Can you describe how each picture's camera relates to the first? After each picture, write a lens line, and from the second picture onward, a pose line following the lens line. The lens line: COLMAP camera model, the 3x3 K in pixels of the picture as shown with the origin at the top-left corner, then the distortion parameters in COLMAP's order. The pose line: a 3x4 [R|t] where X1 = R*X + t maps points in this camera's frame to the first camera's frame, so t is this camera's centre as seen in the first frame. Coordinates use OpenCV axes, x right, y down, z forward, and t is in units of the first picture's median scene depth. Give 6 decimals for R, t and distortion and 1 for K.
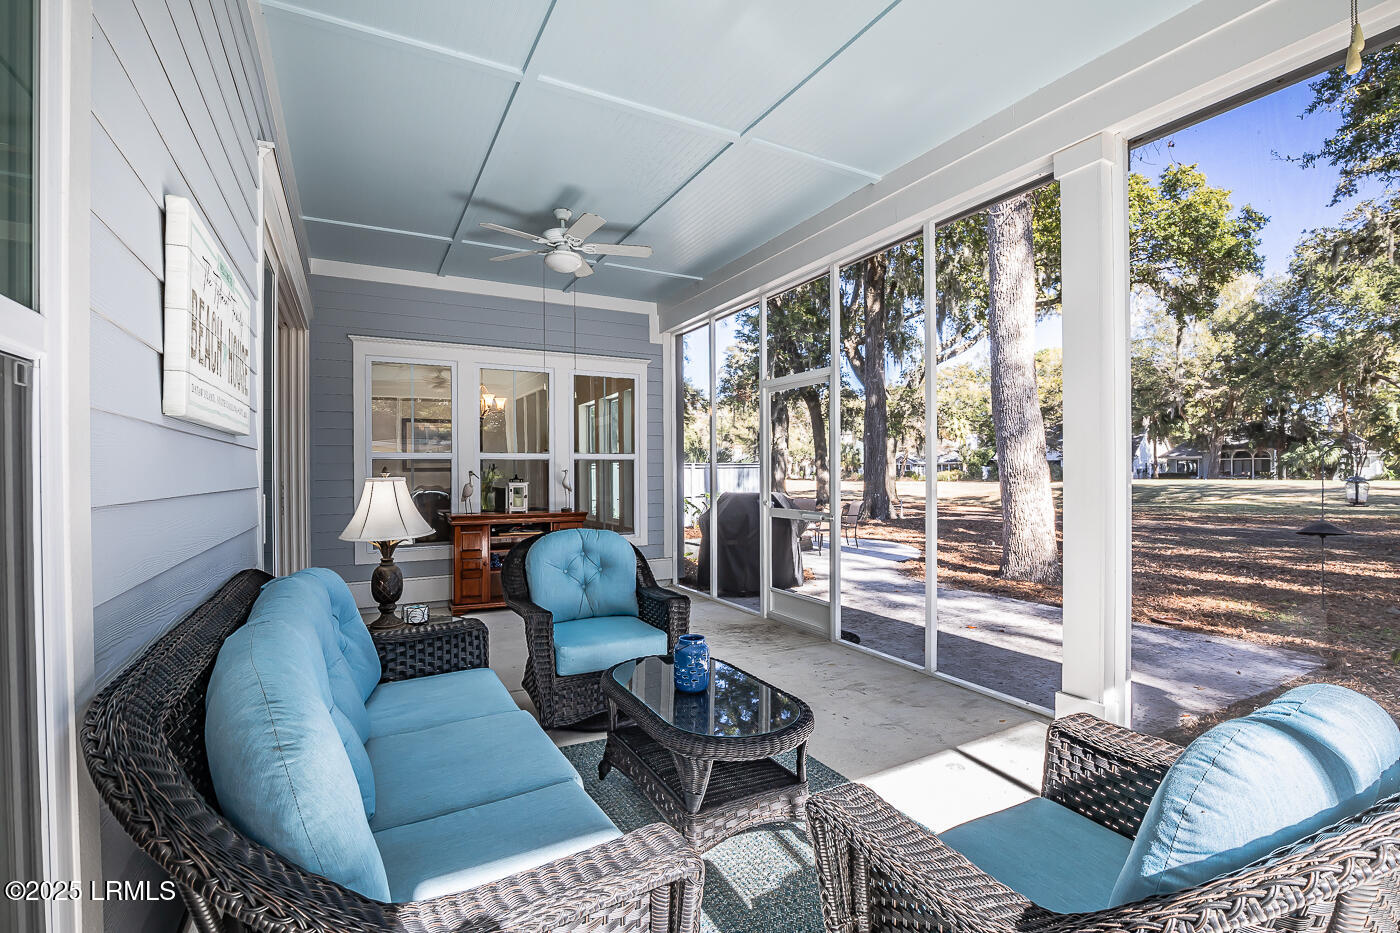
lens RADIAL K [[640.3, 0, 724.8], [0, 640.3, 466.8], [0, 0, 1]] dist [-0.035857, 0.005613]
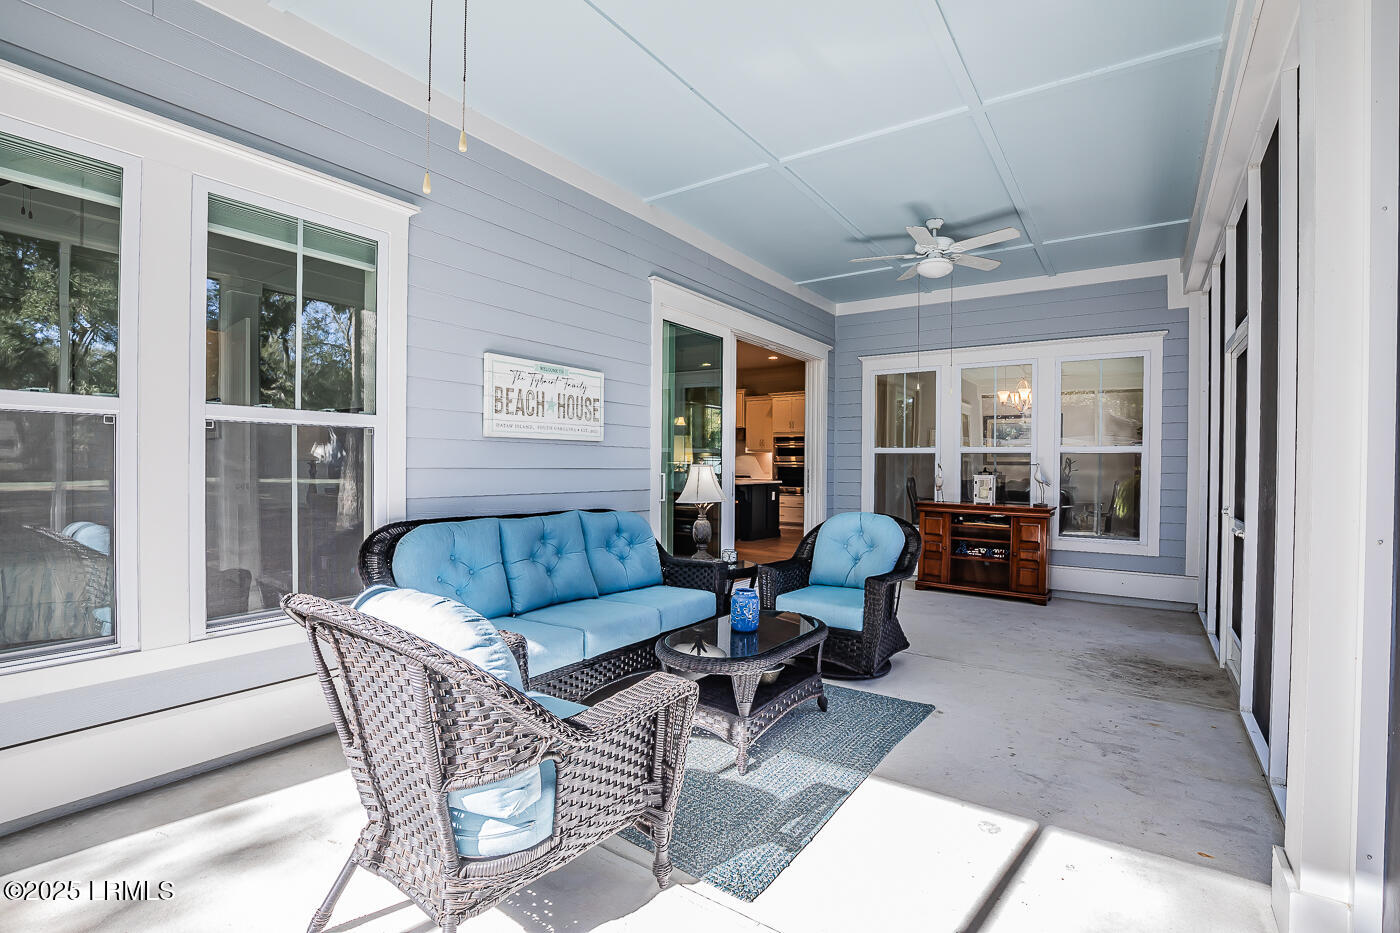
lens RADIAL K [[640.3, 0, 705.2], [0, 640.3, 466.5], [0, 0, 1]] dist [-0.035857, 0.005613]
pose [[0.432797, 0.013573, -0.901389, 0.488256], [-0.006761, 0.999907, 0.011810, 0.001818], [0.901466, 0.000983, 0.432848, 0.168622]]
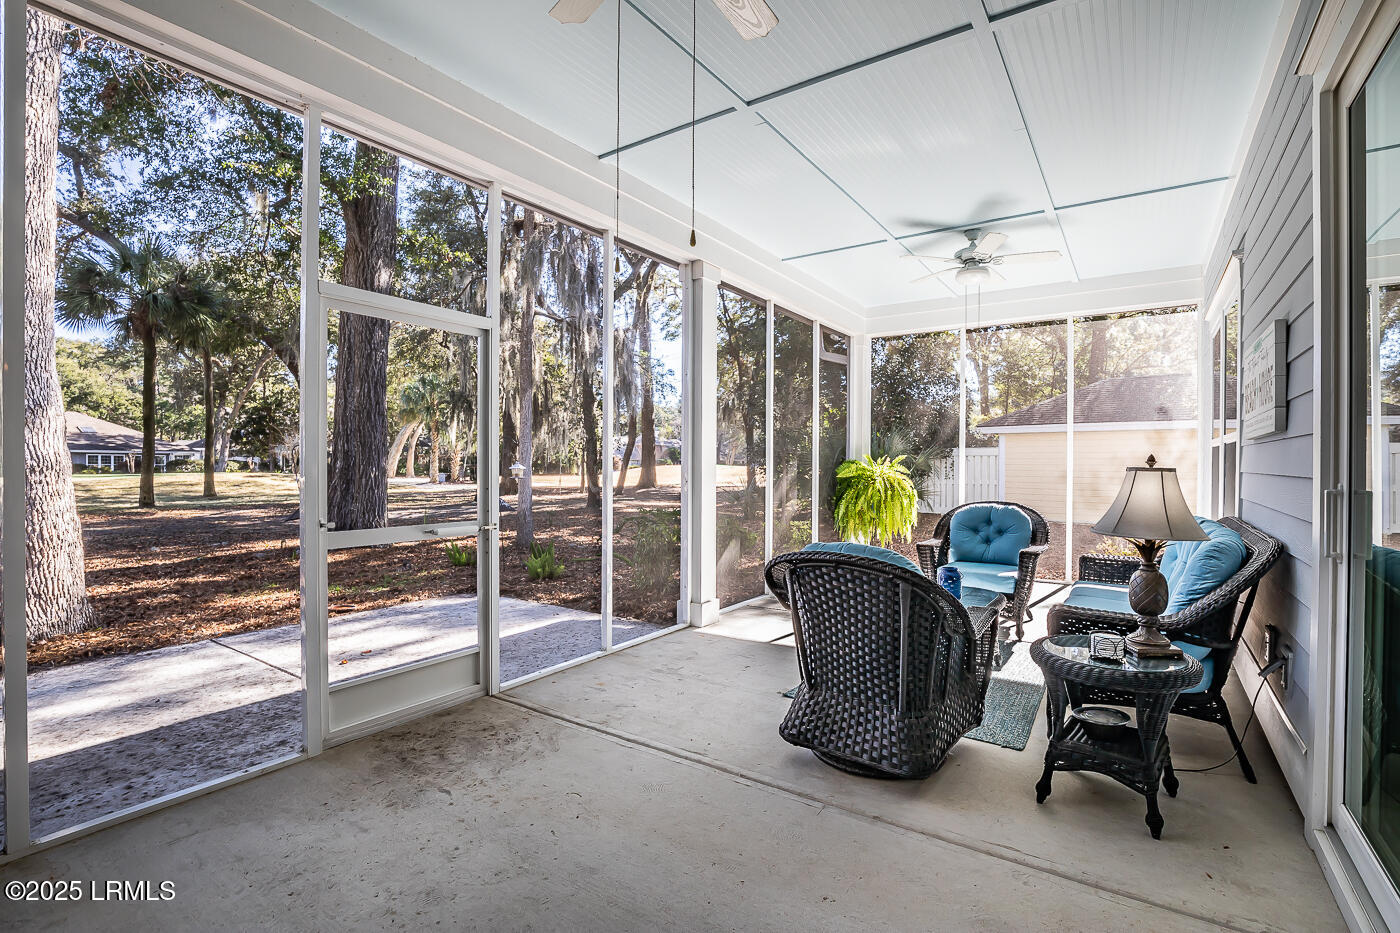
lens RADIAL K [[640.3, 0, 705.7], [0, 640.3, 467.5], [0, 0, 1]] dist [-0.035857, 0.005613]
pose [[-0.427477, -0.001489, 0.904025, -0.557554], [-0.005980, 0.999981, -0.001181, 0.010940], [-0.904006, -0.005911, -0.427478, 1.017530]]
